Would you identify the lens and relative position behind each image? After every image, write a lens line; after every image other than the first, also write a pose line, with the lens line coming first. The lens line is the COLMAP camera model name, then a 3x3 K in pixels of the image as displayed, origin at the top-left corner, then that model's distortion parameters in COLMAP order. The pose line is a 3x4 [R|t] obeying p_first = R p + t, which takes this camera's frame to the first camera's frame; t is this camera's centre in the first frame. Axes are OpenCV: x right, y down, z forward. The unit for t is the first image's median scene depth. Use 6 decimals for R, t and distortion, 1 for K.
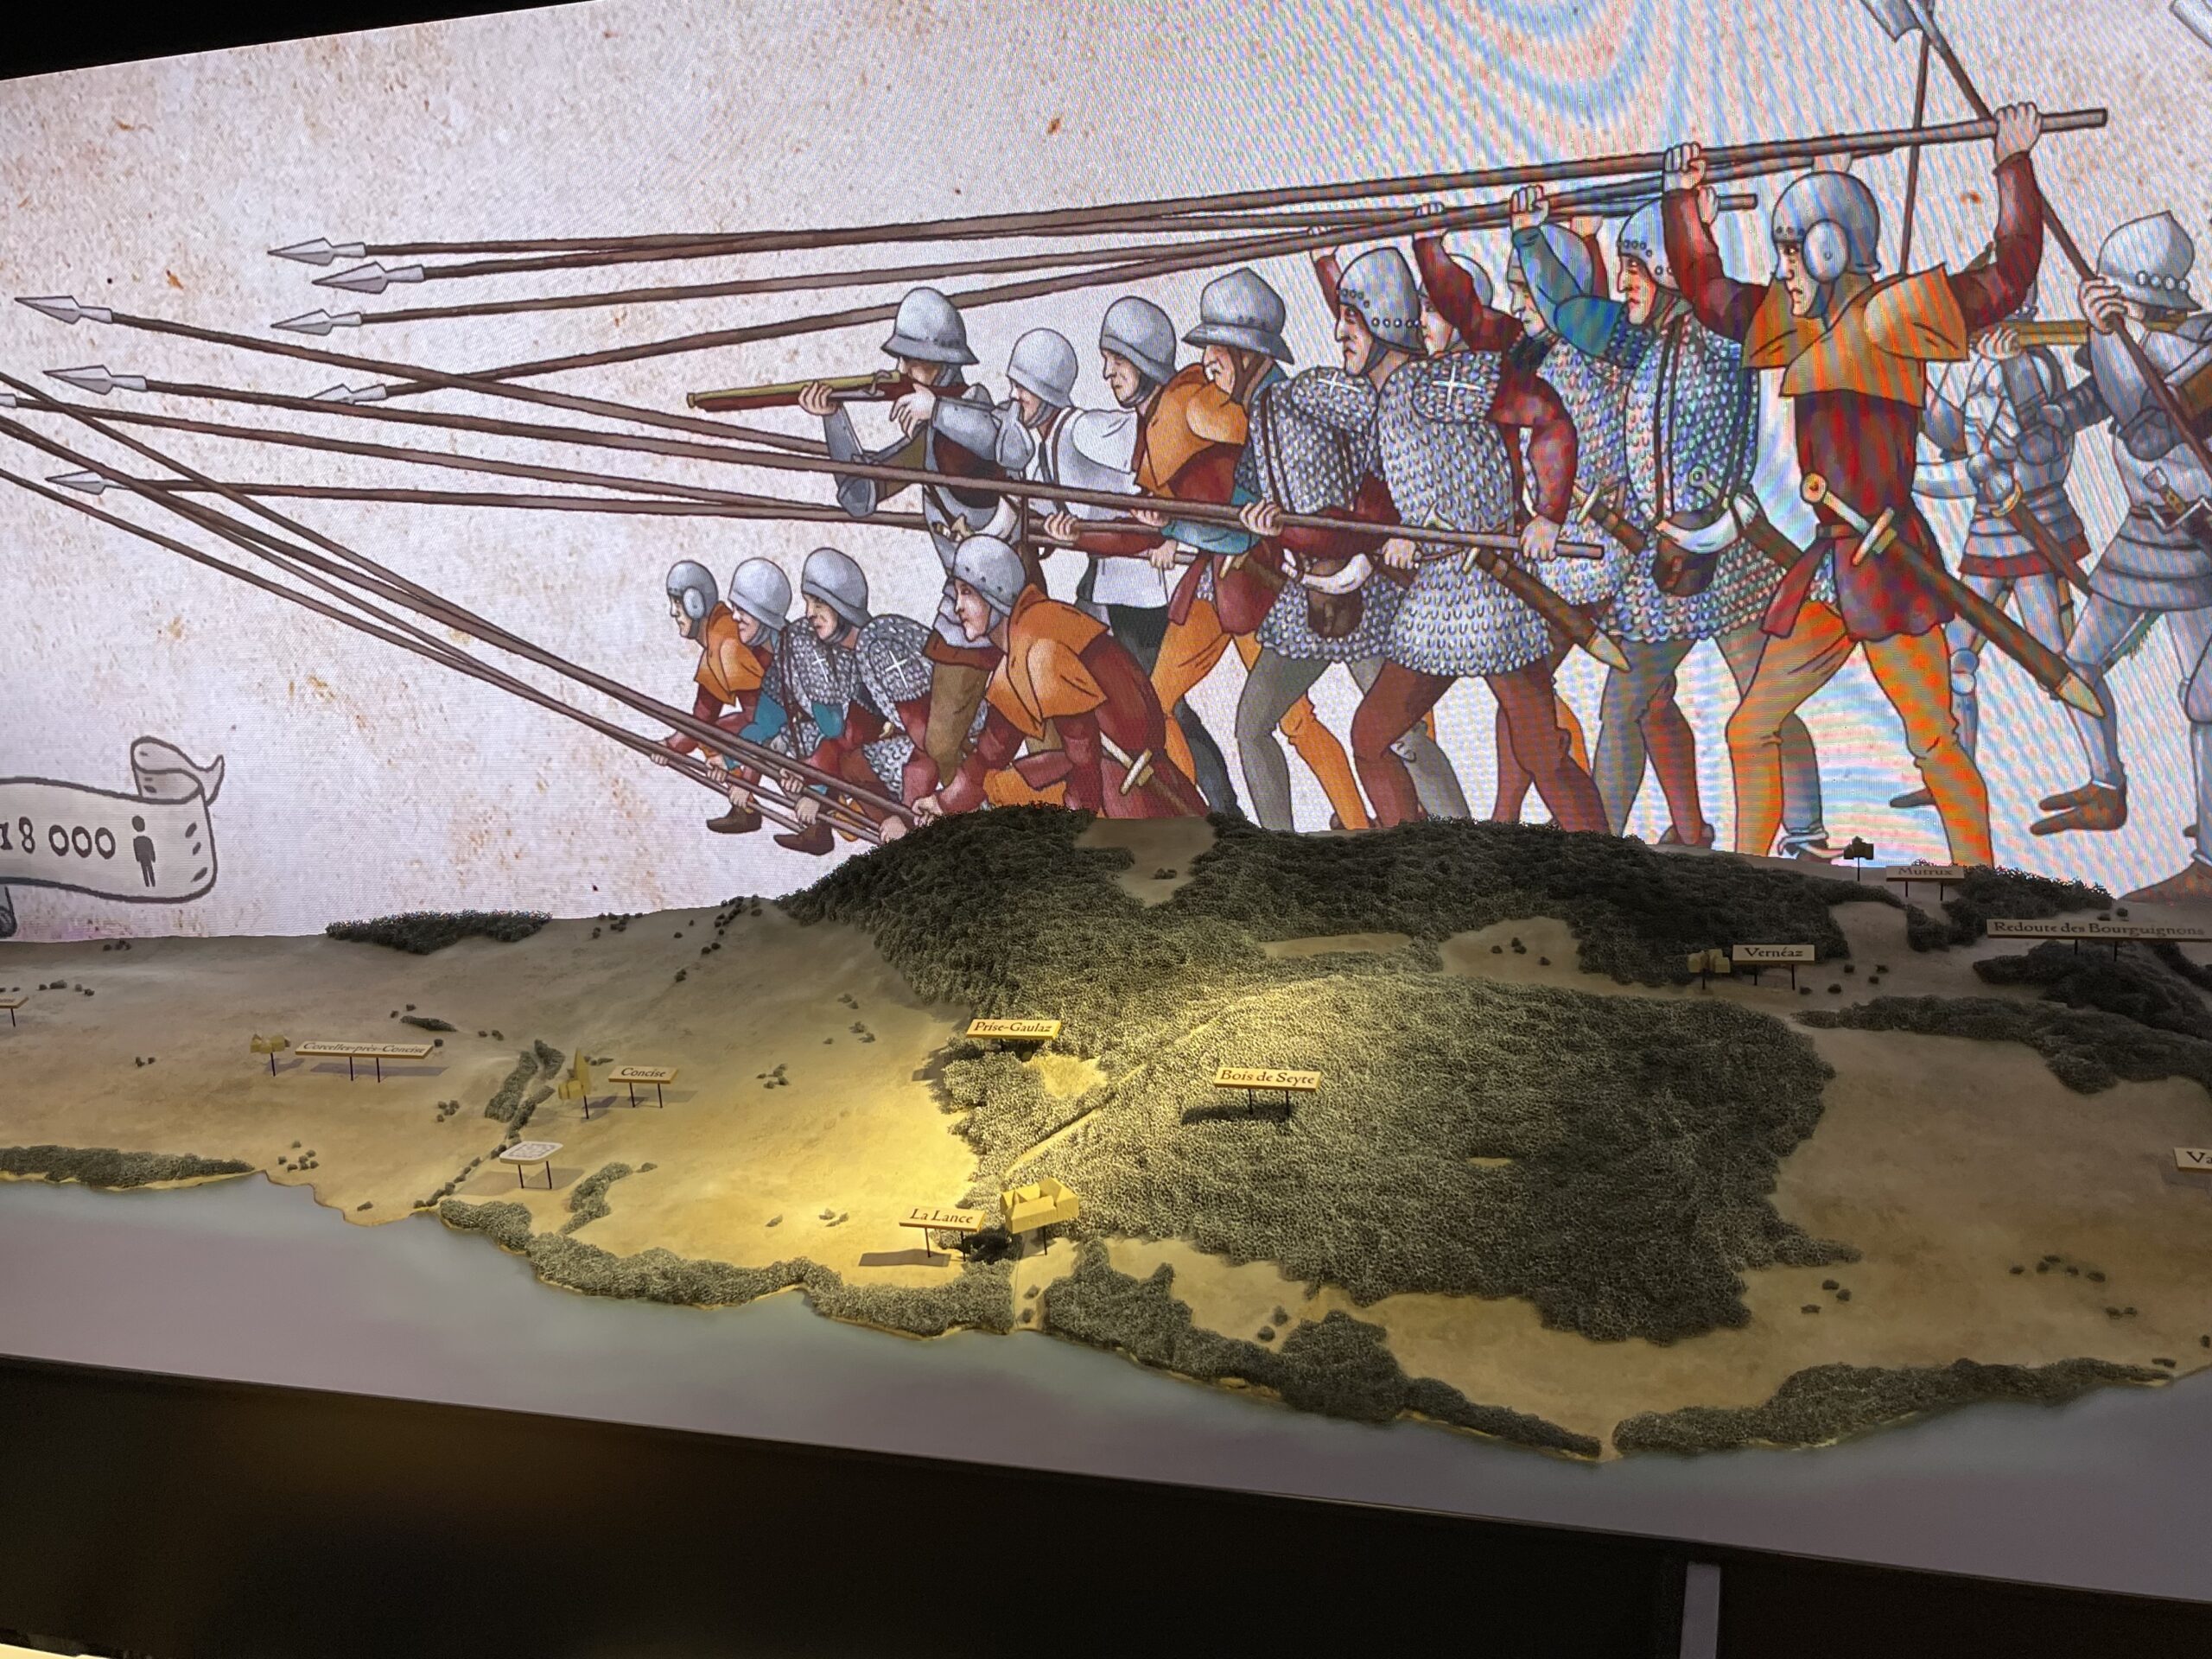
lens RADIAL K [[2148.4, 0, 1106.6], [0, 2148.4, 821.3], [0, 0, 1]] dist [0.038221, 0.000000]
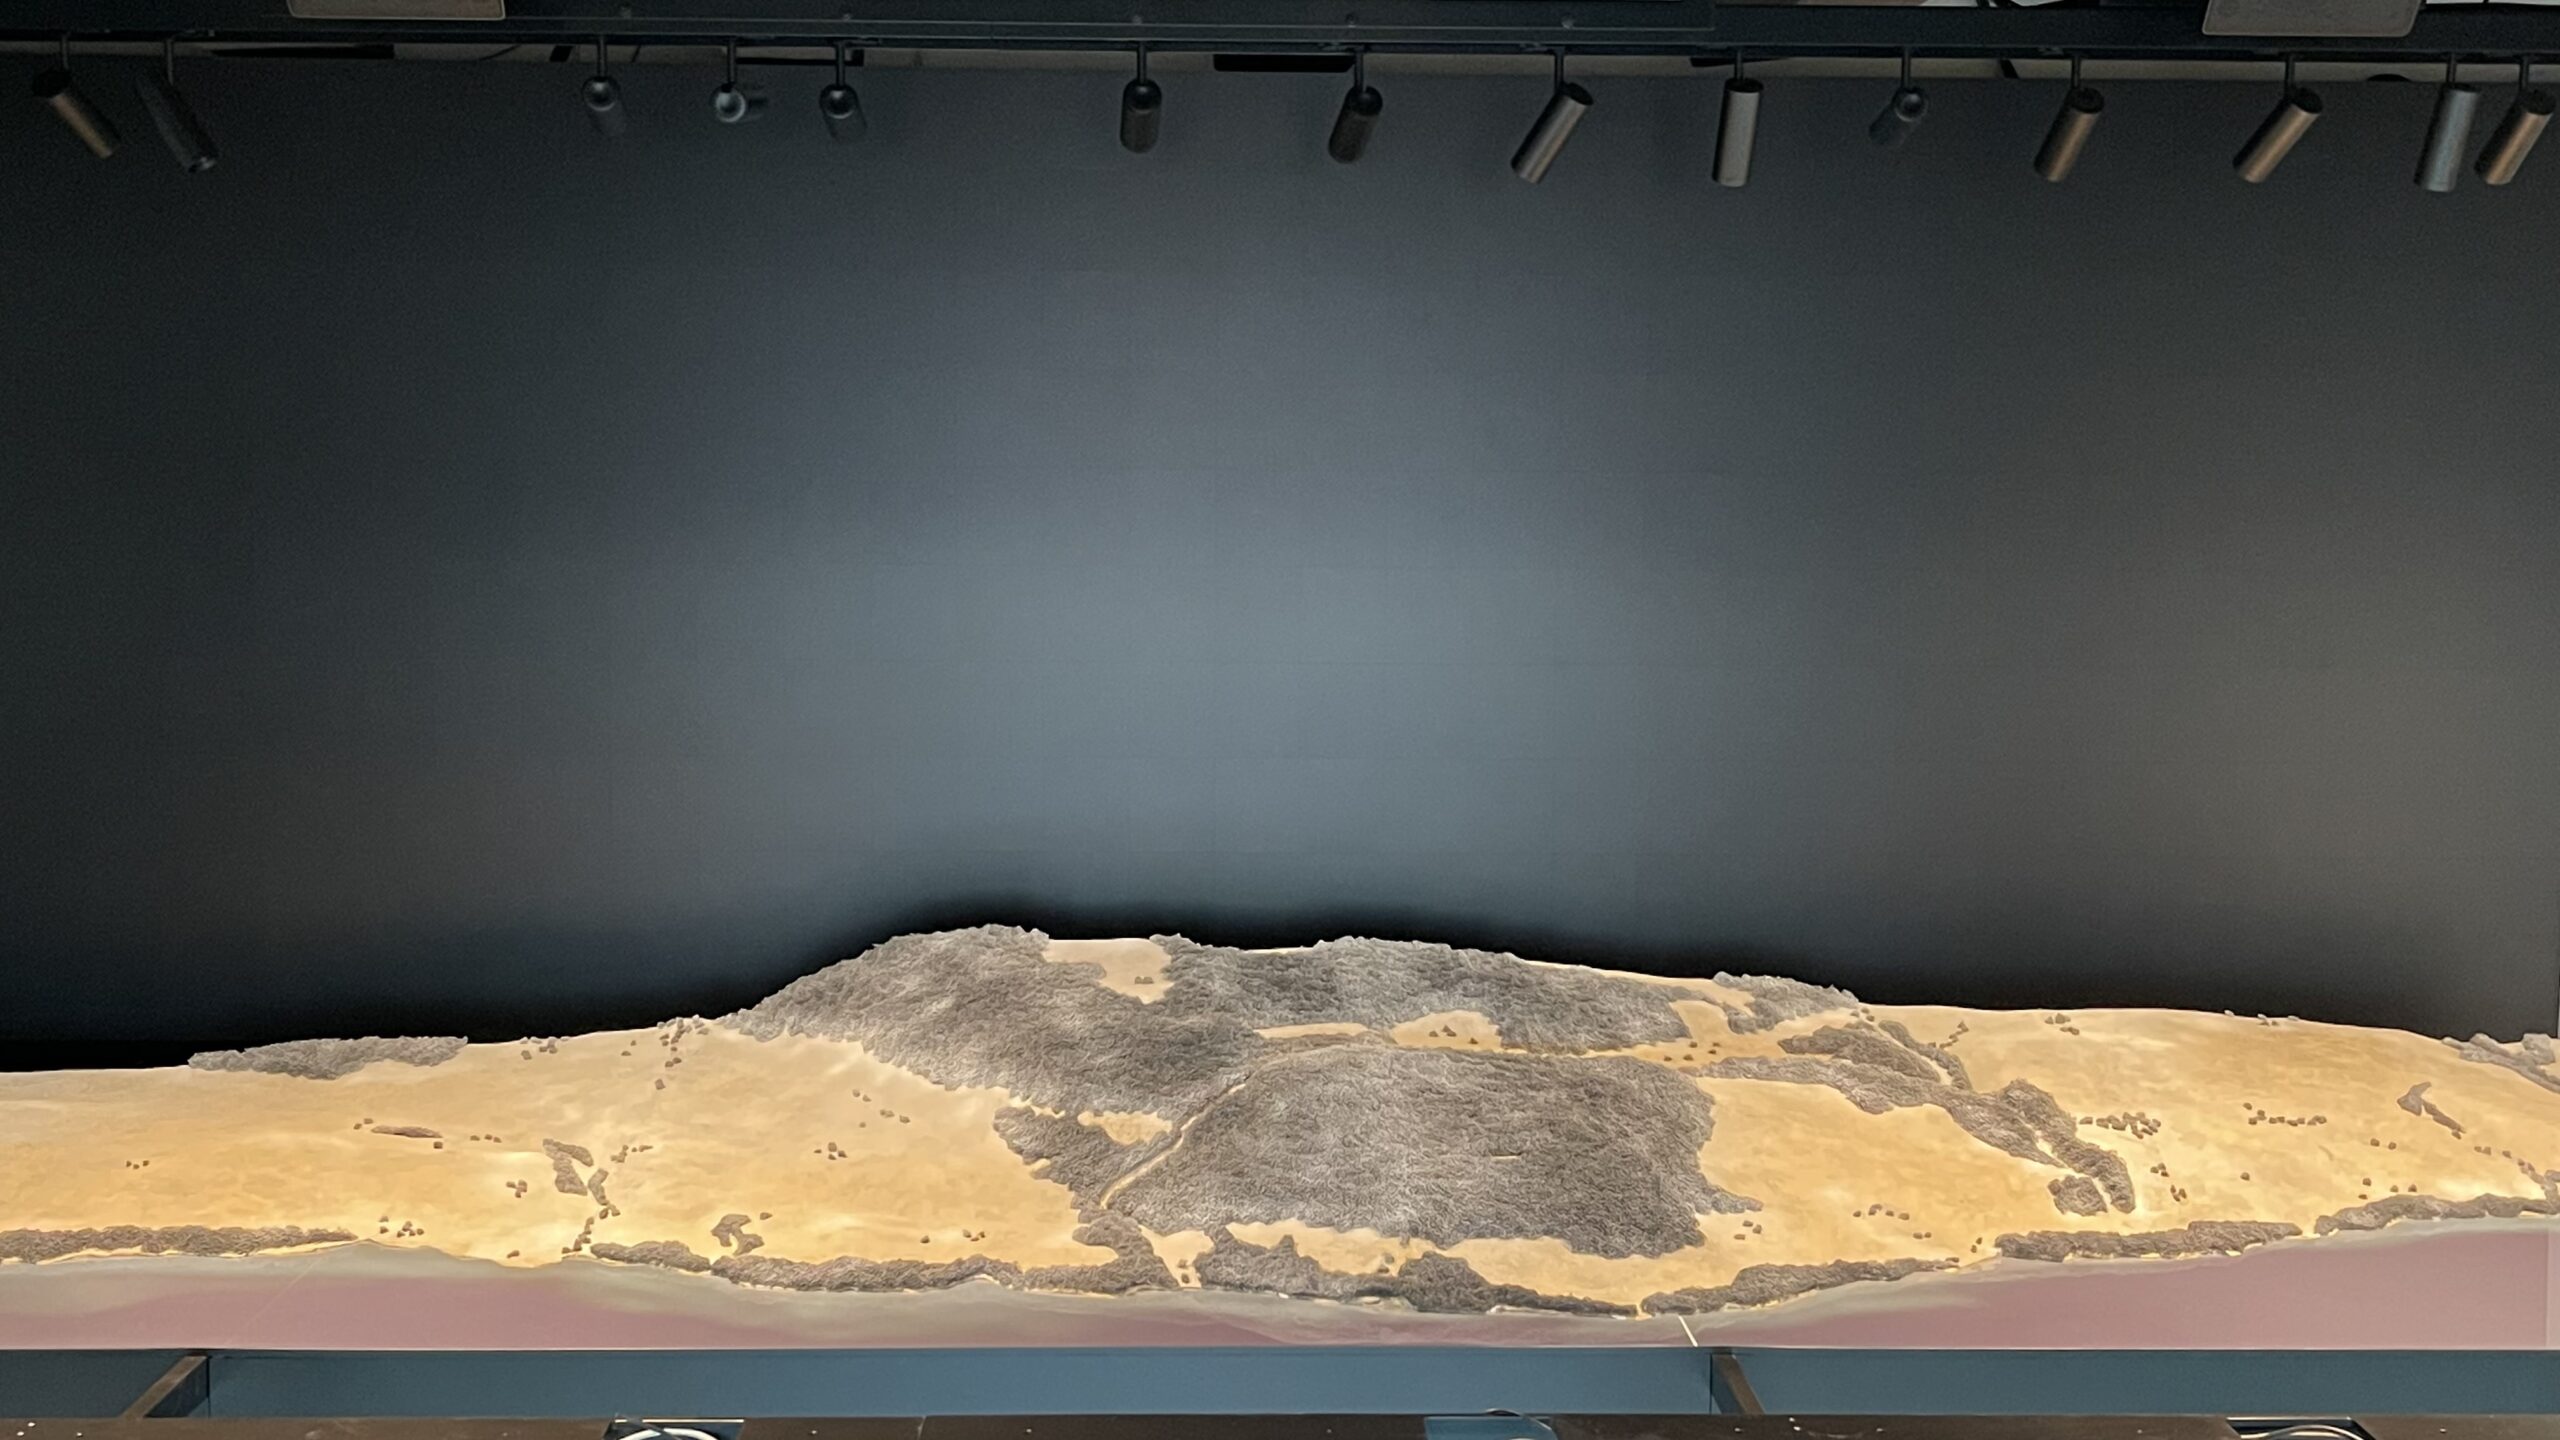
lens RADIAL K [[3169.2, 0, 1289.4], [0, 3169.2, 715.9], [0, 0, 1]] dist [0.107339, 0.000000]
pose [[0.936553, 0.044811, 0.347649, -0.619379], [0.003574, 0.990523, -0.137304, 0.145738], [-0.350507, 0.129835, 0.927517, -0.803514]]
